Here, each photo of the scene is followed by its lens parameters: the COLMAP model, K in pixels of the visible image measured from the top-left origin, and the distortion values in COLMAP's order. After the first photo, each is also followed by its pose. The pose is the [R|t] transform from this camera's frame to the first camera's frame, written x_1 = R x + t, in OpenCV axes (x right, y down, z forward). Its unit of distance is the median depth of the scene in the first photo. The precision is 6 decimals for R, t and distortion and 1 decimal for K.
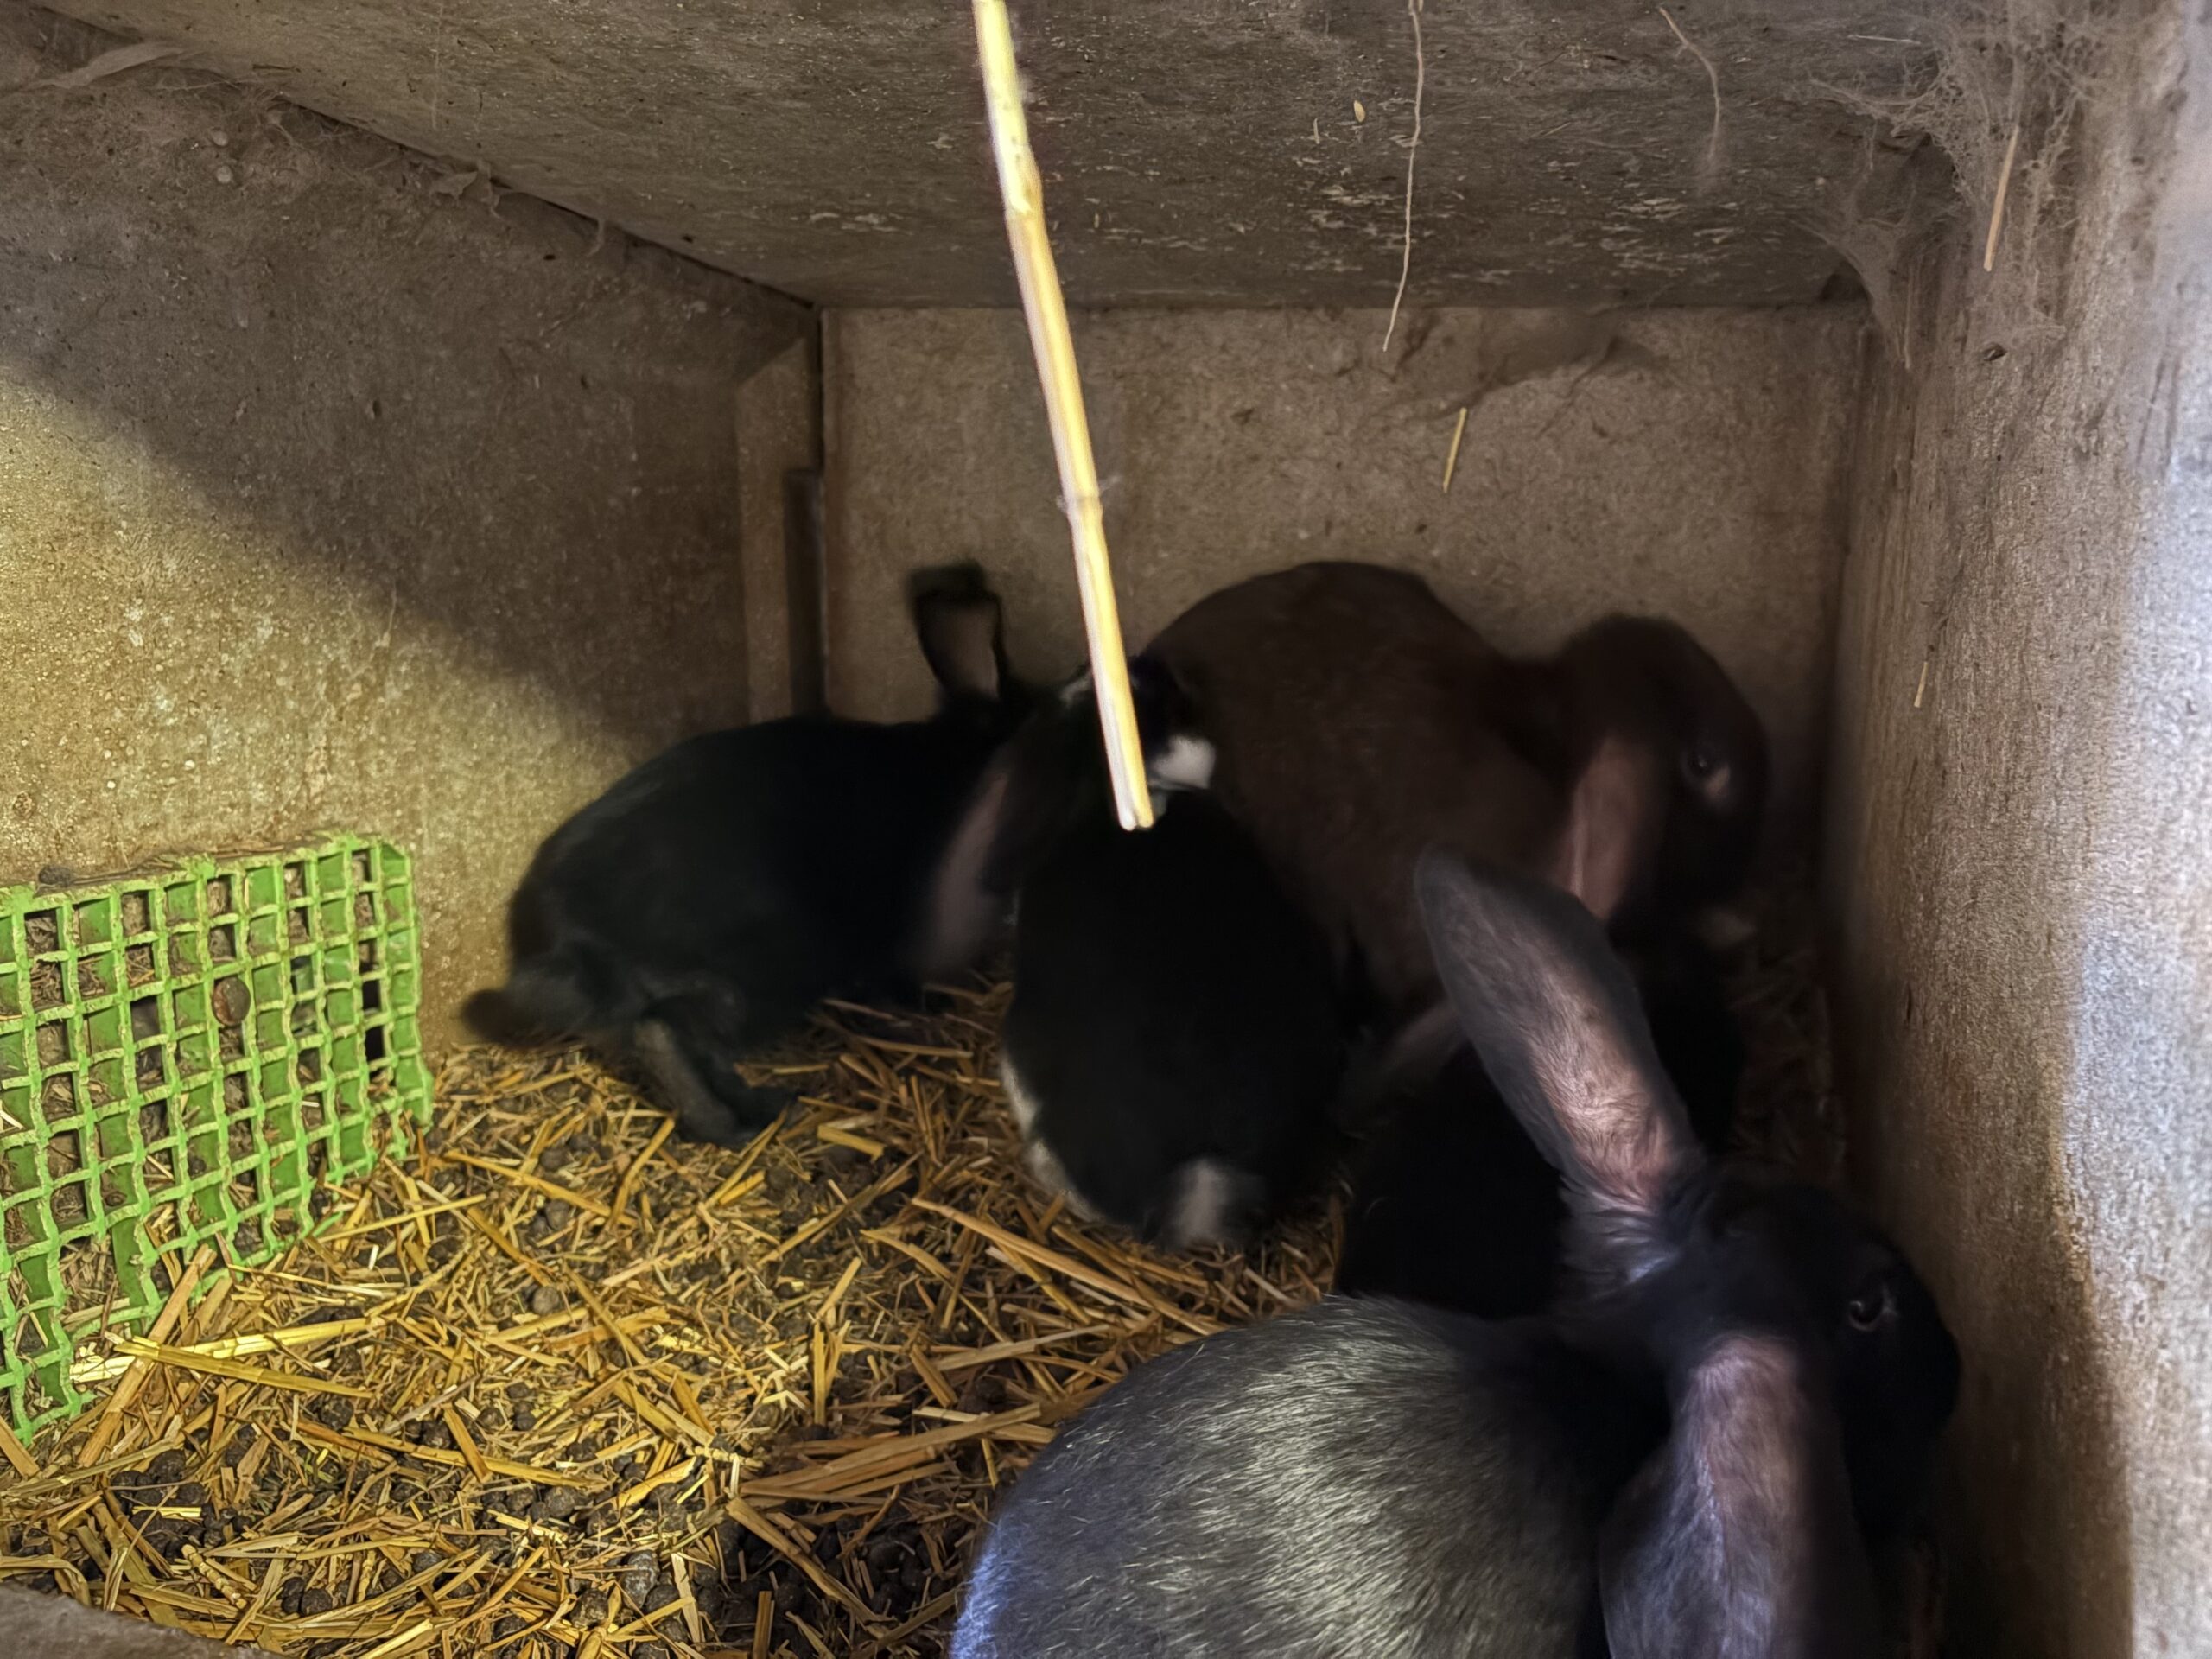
lens RADIAL K [[1741.7, 0, 1100.8], [0, 1741.7, 825.5], [0, 0, 1]] dist [0.005976, -0.003927]
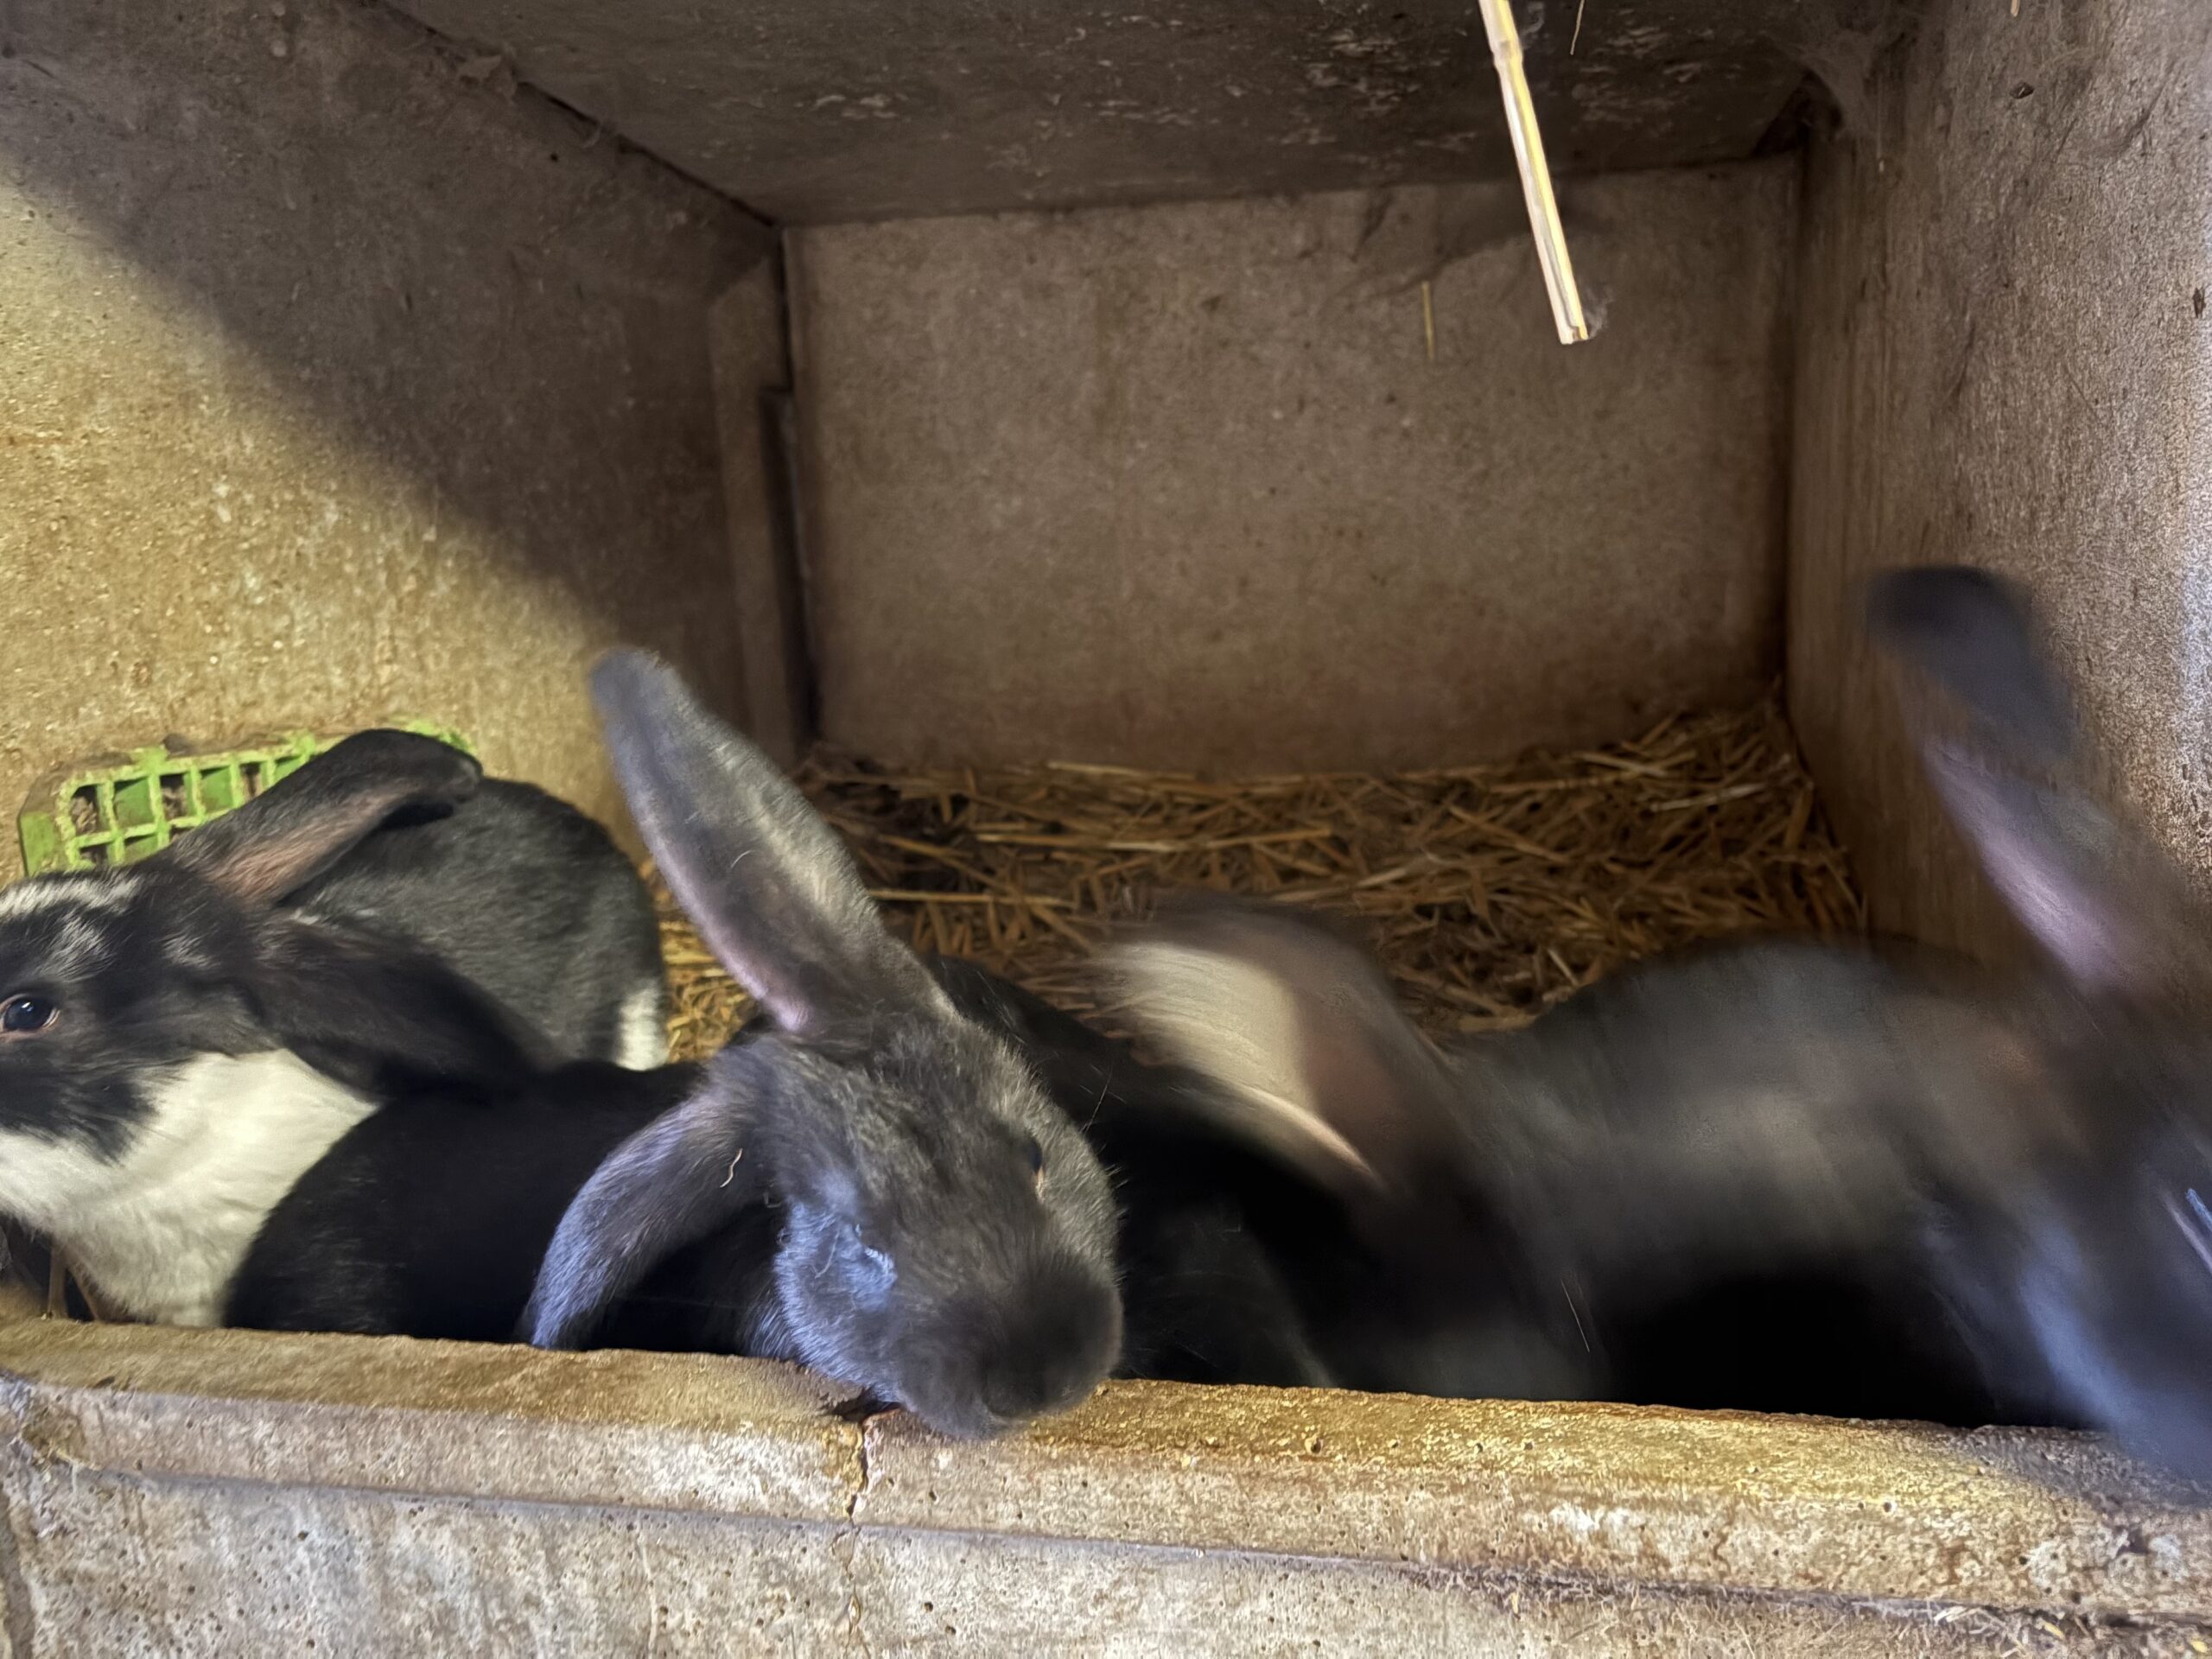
lens RADIAL K [[1741.7, 0, 1100.8], [0, 1741.7, 825.5], [0, 0, 1]] dist [0.005976, -0.003927]
pose [[0.993189, -0.078699, 0.085921, -0.121696], [0.079100, 0.996866, -0.001263, 0.088109], [-0.085552, 0.008051, 0.996301, -0.029082]]
